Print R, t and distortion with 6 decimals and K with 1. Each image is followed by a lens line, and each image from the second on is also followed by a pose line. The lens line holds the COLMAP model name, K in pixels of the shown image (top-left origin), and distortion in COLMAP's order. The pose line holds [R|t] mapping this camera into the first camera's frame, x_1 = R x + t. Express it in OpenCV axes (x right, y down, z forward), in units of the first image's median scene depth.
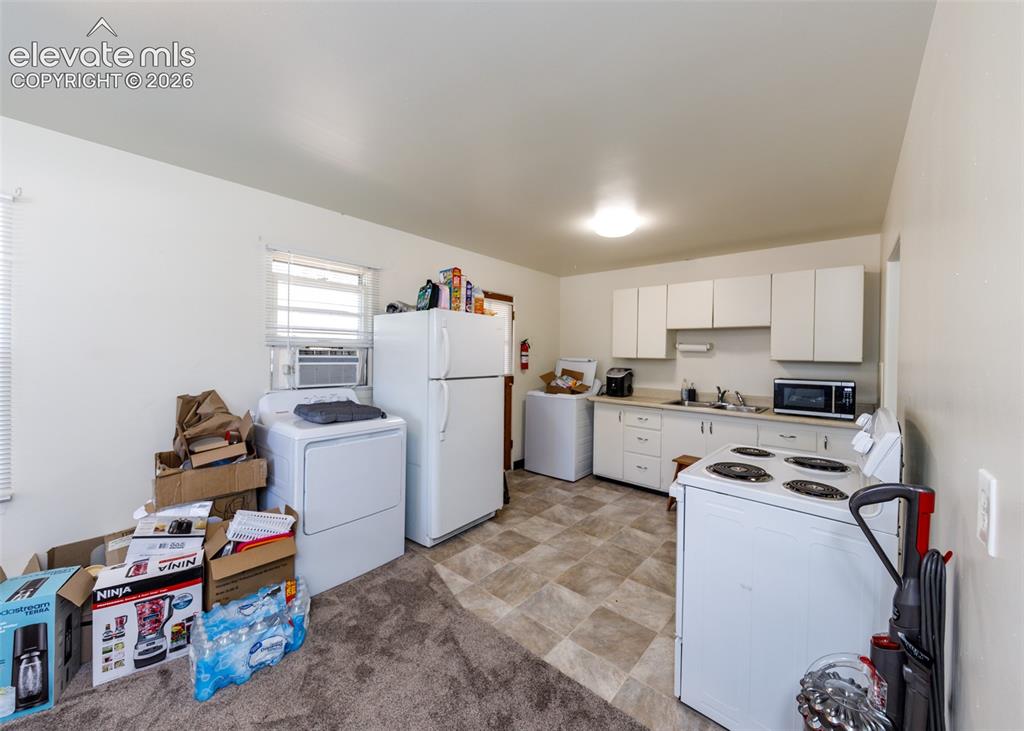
lens RADIAL K [[392.9, 0, 522.4], [0, 392.9, 359.3], [0, 0, 1]] dist [0.002646, 0.000006]
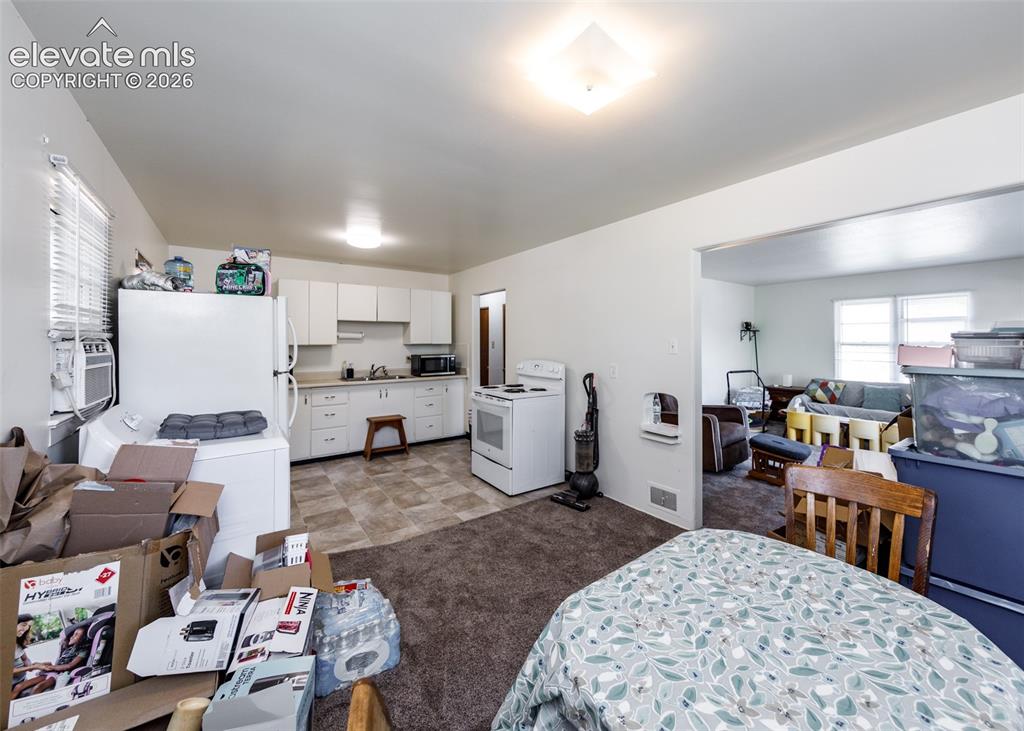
lens RADIAL K [[392.9, 0, 539.9], [0, 392.9, 344.0], [0, 0, 1]] dist [0.002646, 0.000006]
pose [[0.210969, -0.023013, 0.977222, -0.794354], [0.020056, 0.999614, 0.019211, -0.018202], [-0.977287, 0.015546, 0.211349, 0.162876]]
